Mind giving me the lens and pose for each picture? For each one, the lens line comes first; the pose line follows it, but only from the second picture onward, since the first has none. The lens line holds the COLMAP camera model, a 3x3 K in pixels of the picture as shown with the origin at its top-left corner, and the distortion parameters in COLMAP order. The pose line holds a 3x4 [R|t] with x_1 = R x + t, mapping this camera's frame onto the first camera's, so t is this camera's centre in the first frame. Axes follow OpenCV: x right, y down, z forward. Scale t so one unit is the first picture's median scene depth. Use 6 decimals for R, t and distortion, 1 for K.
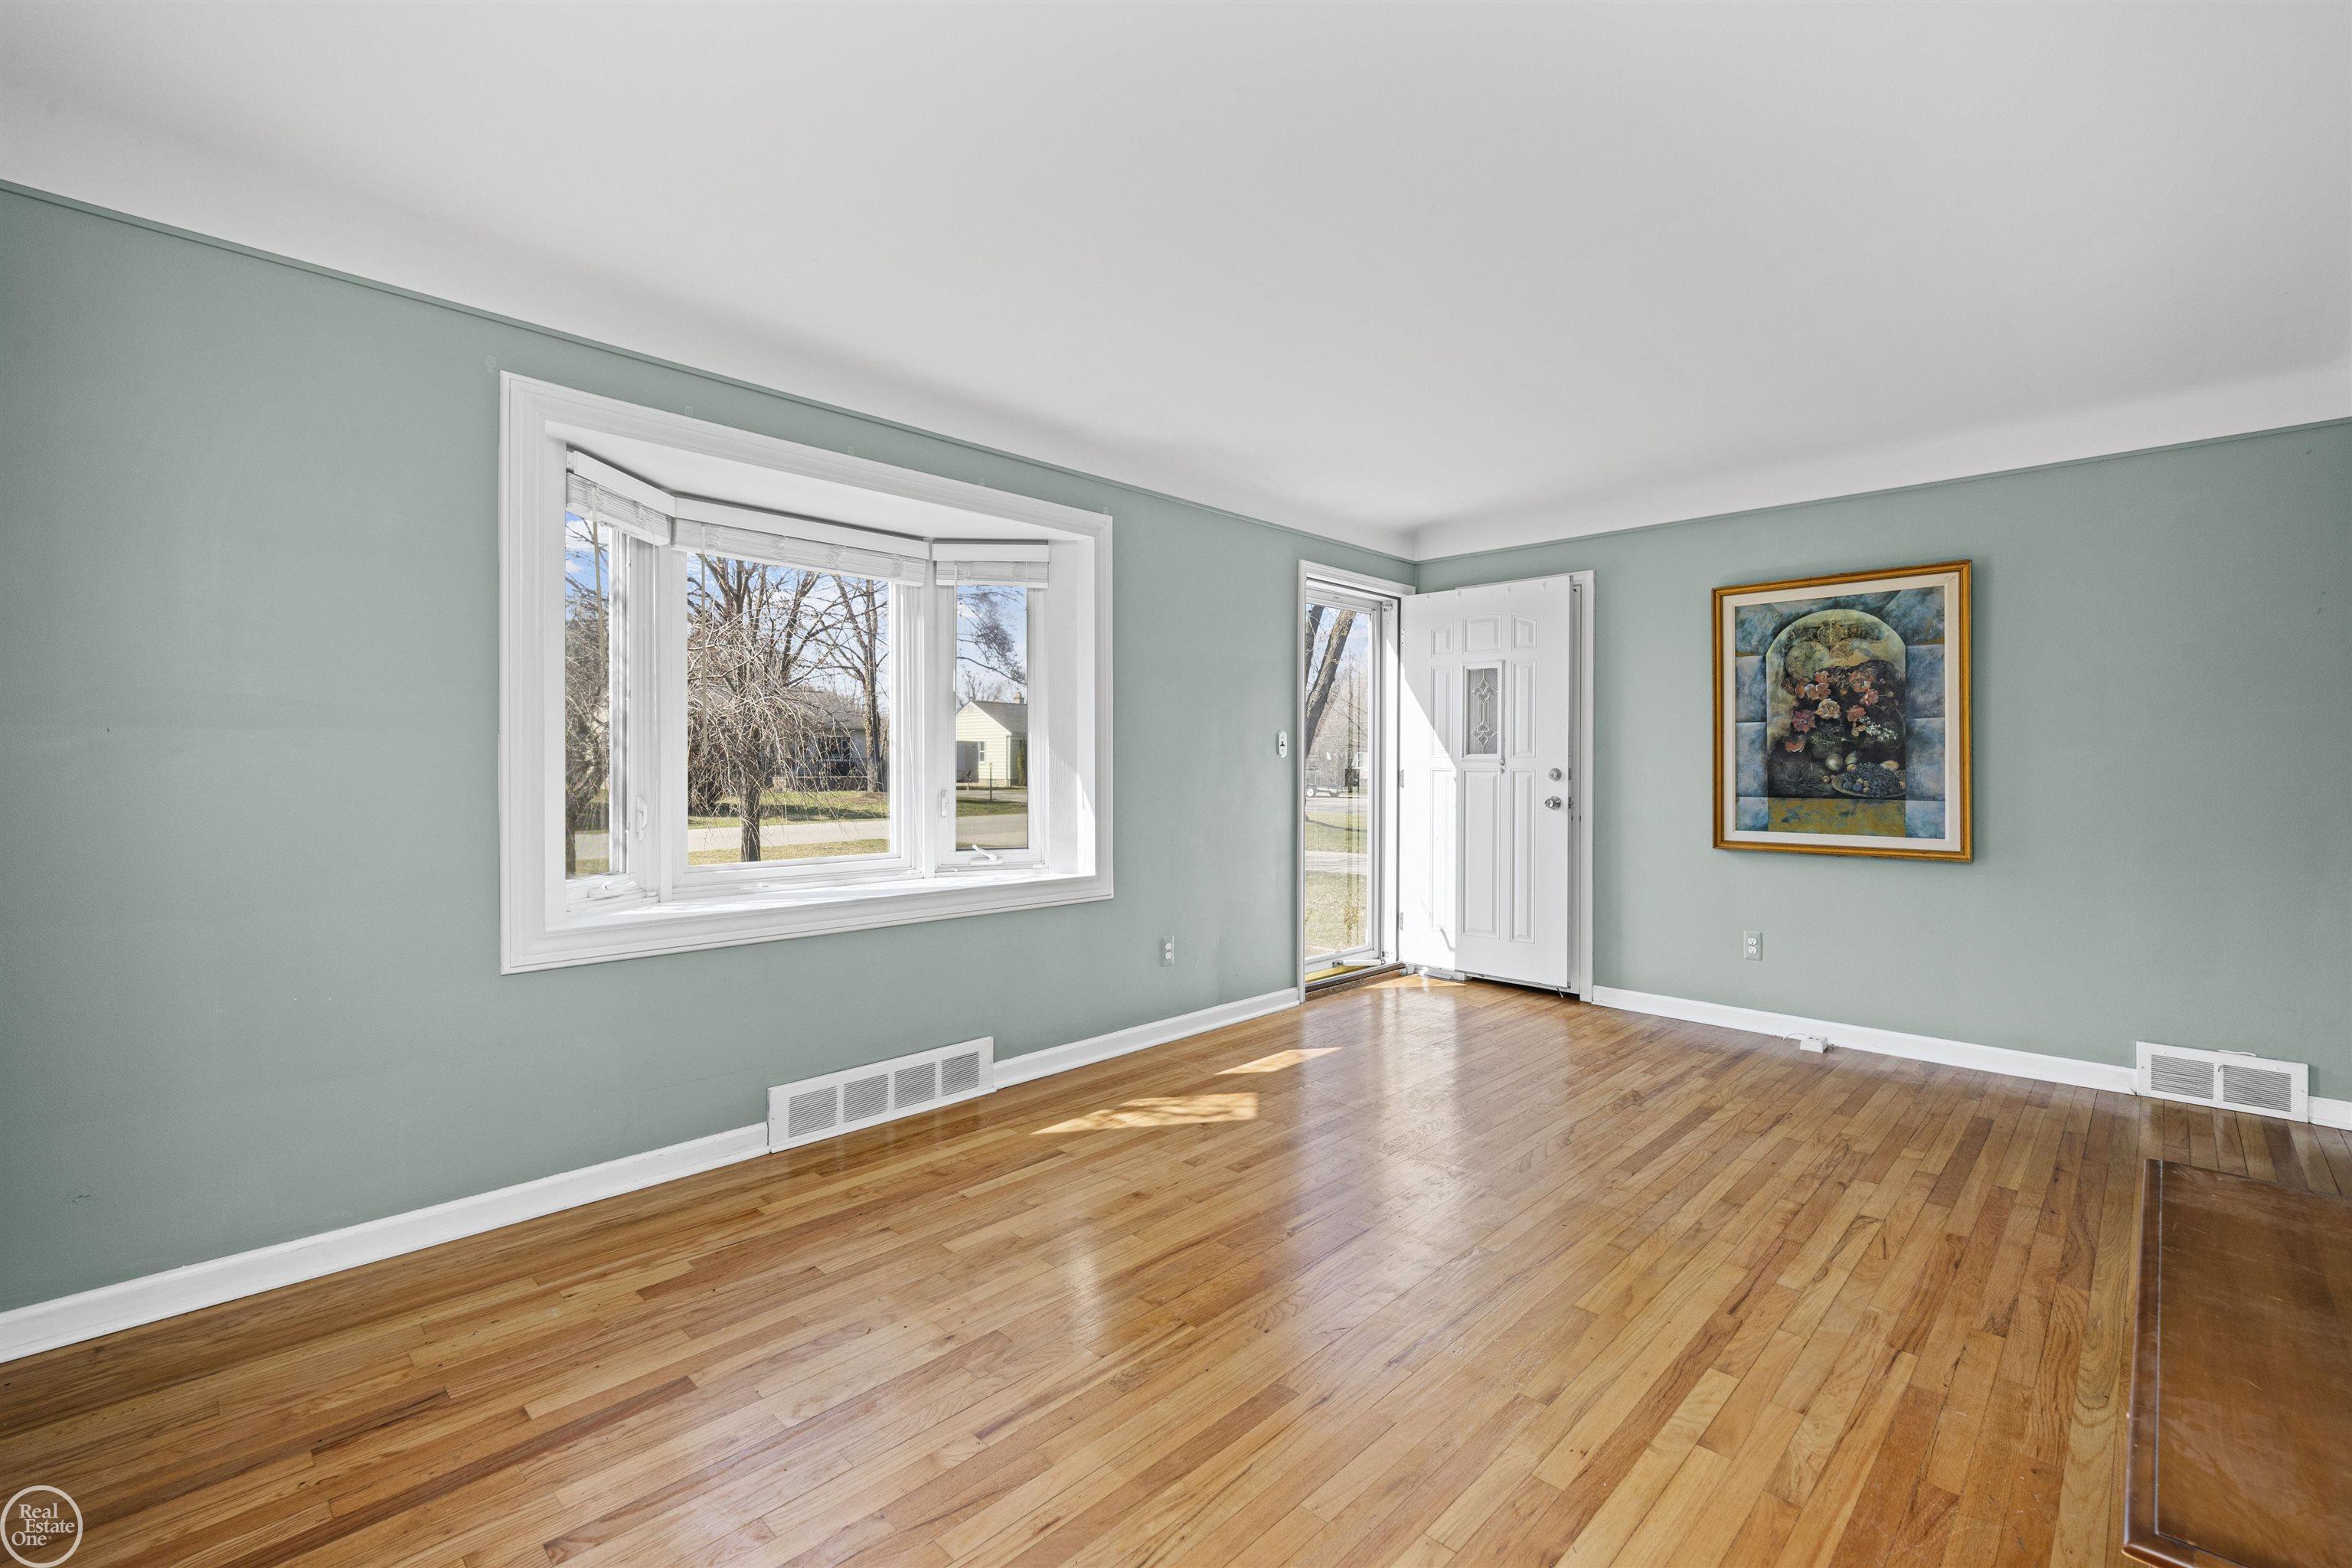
lens RADIAL K [[1020.4, 0, 1172.5], [0, 1020.4, 772.2], [0, 0, 1]] dist [-0.004158, 0.000065]
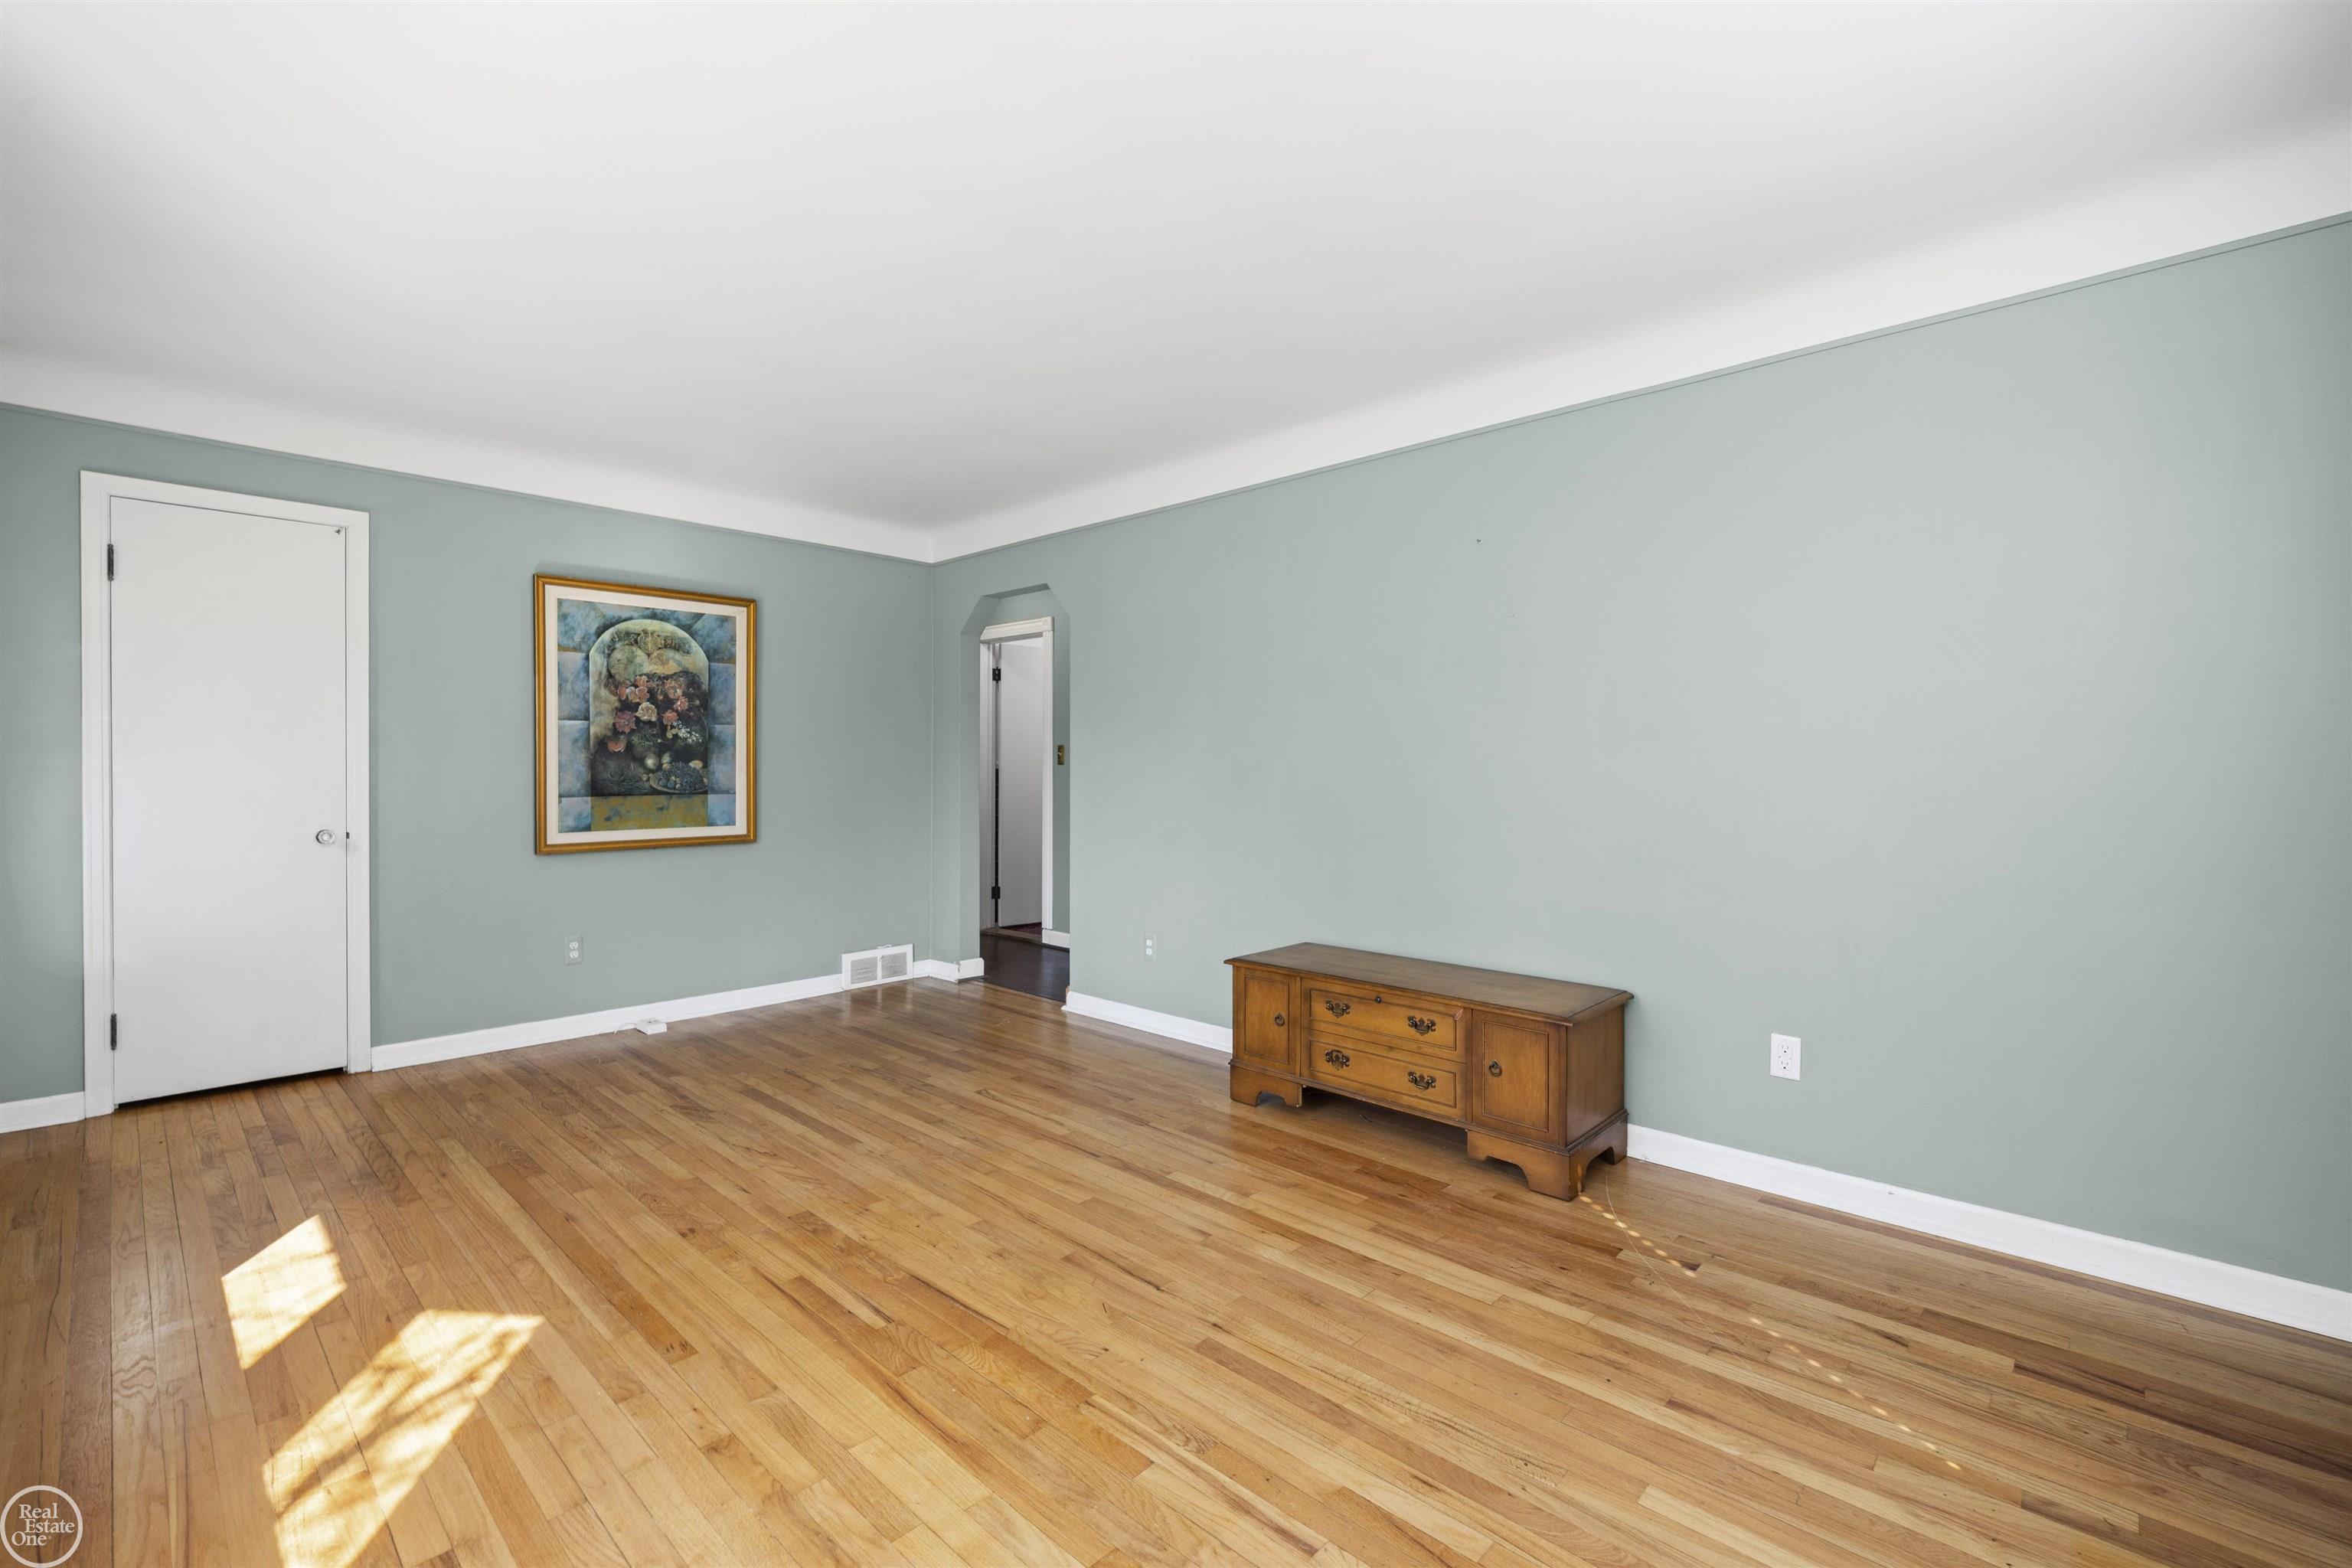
lens RADIAL K [[1007.2, 0, 1175.3], [0, 1007.2, 774.3], [0, 0, 1]] dist [-0.002715, -0.001773]
pose [[-0.018354, -0.011499, 0.999765, -0.449828], [0.006806, 0.999909, 0.011626, -0.005367], [-0.999808, 0.007018, -0.018274, 0.494494]]
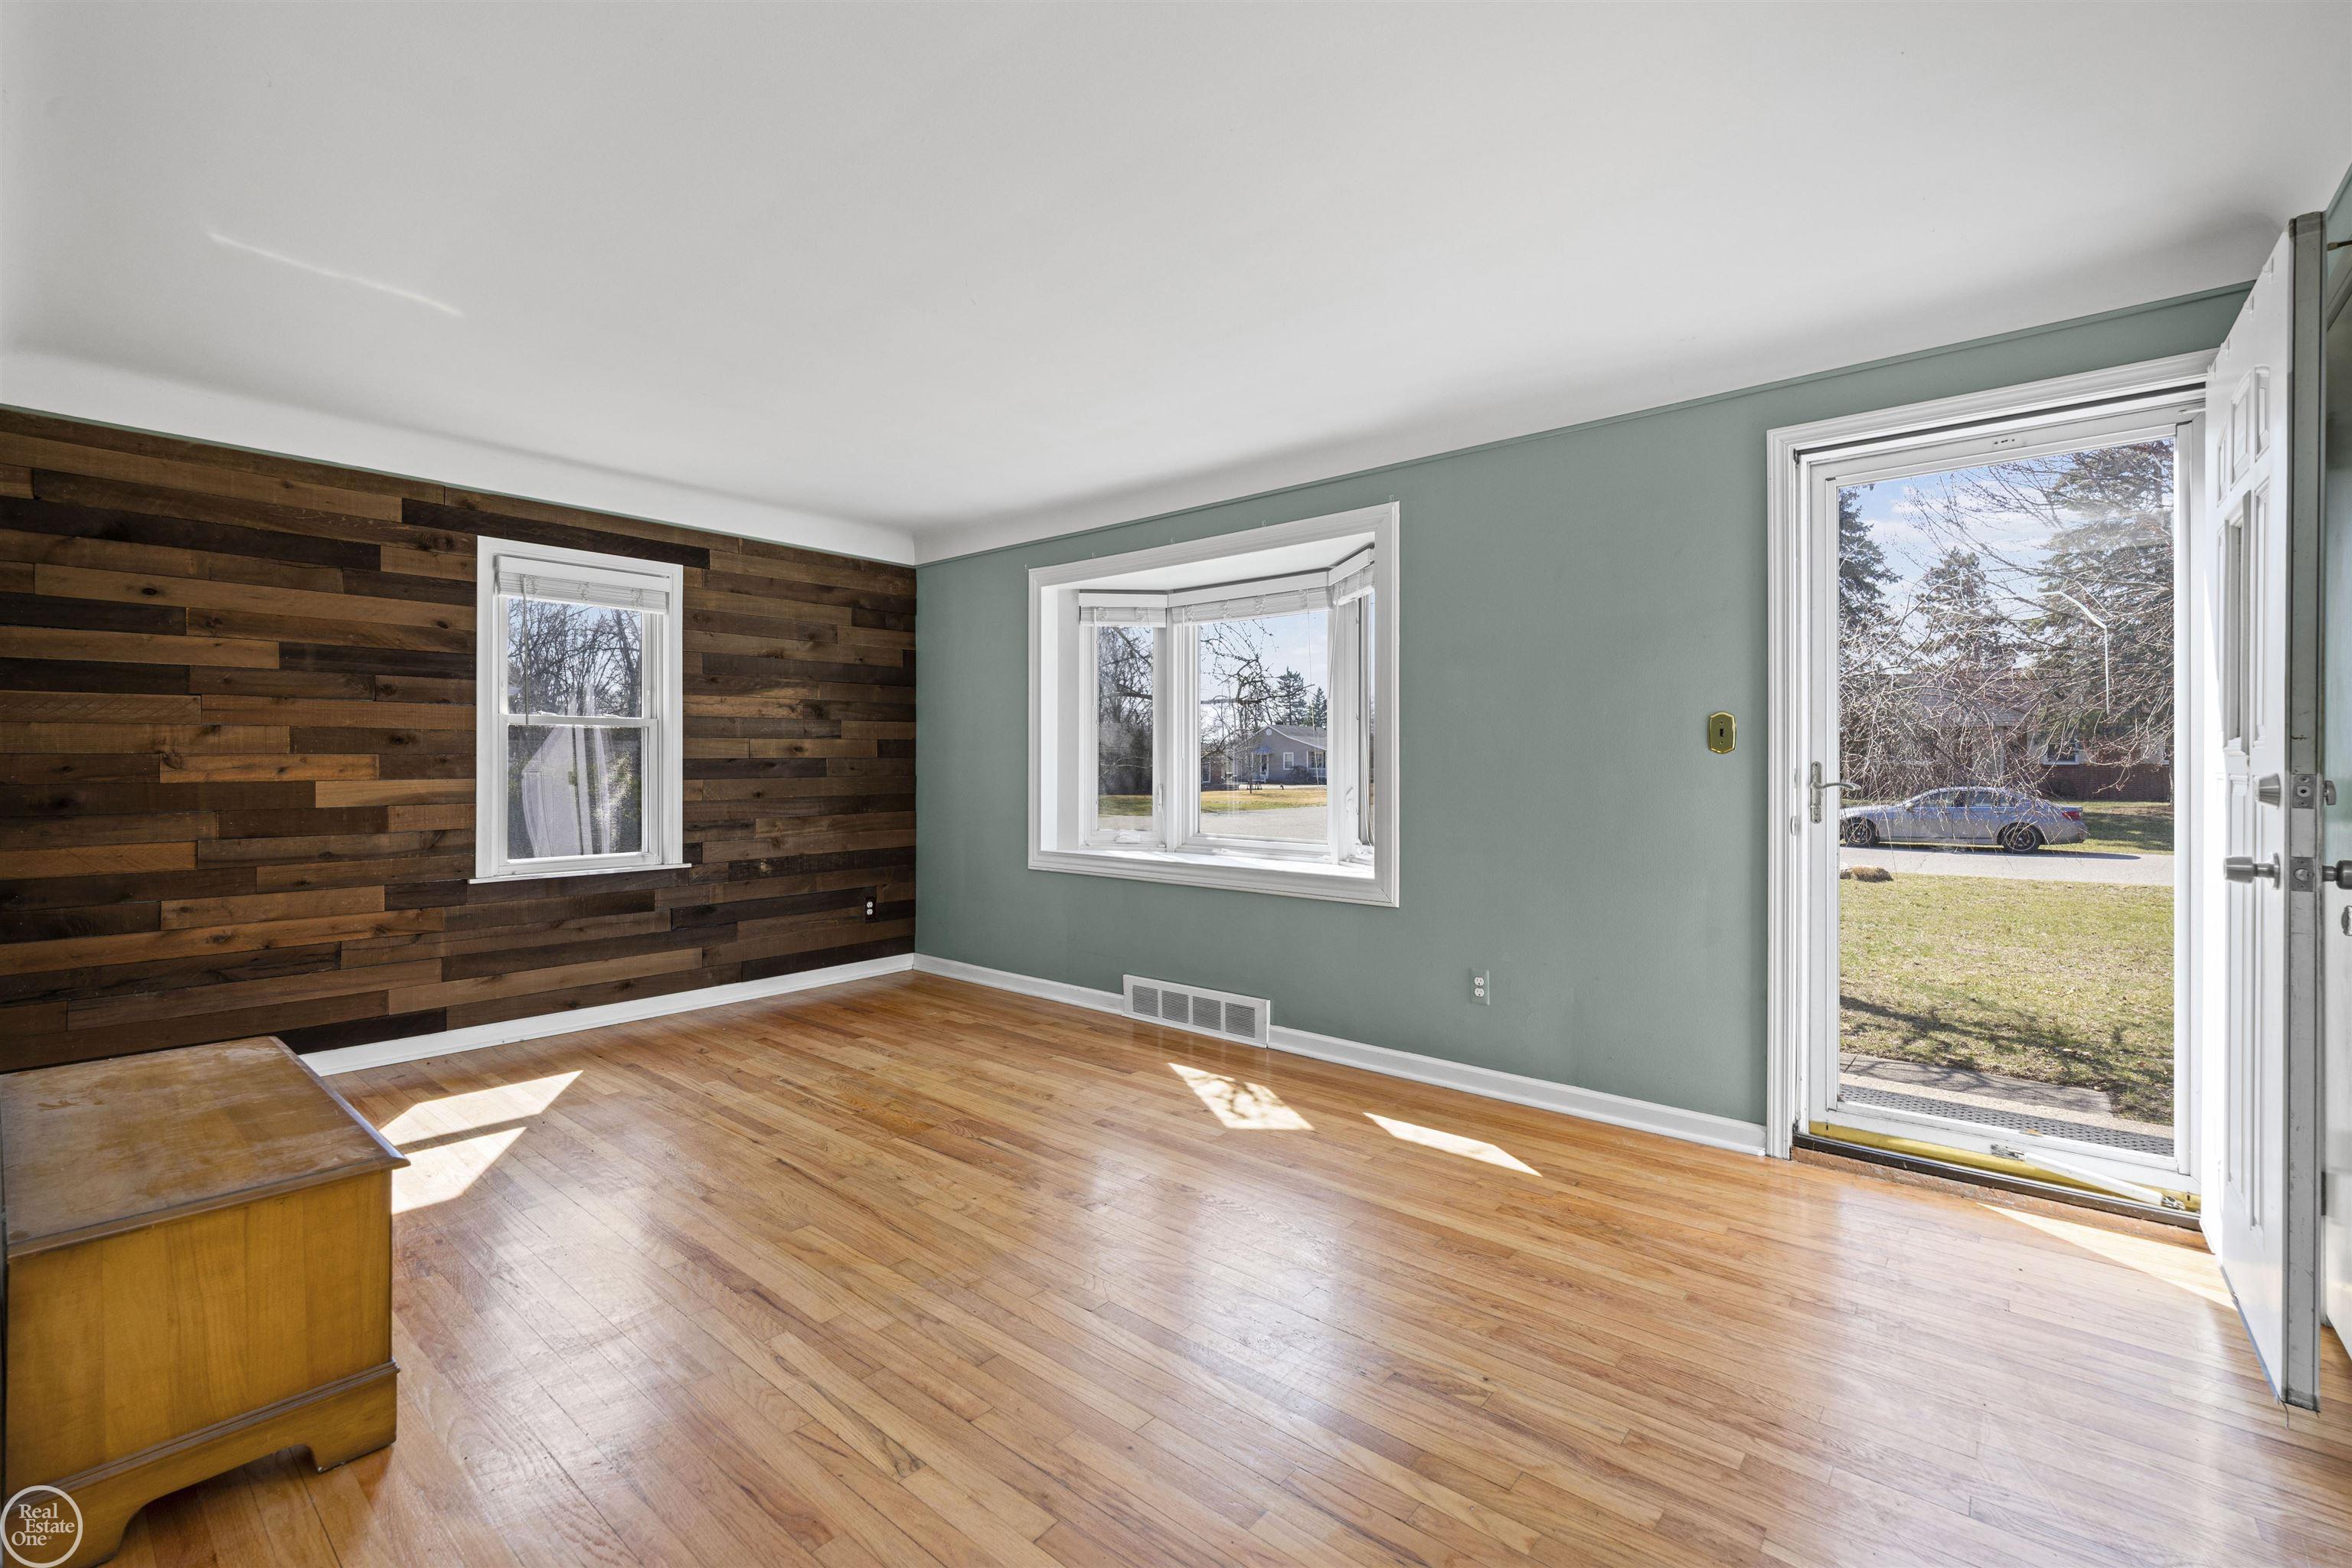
lens RADIAL K [[1020.4, 0, 1172.8], [0, 1020.4, 771.6], [0, 0, 1]] dist [-0.004158, 0.000065]
pose [[0.067339, 0.006359, -0.997710, 0.871898], [-0.008531, 0.999947, 0.005798, -0.005394], [0.997694, 0.008121, 0.067389, 0.730915]]
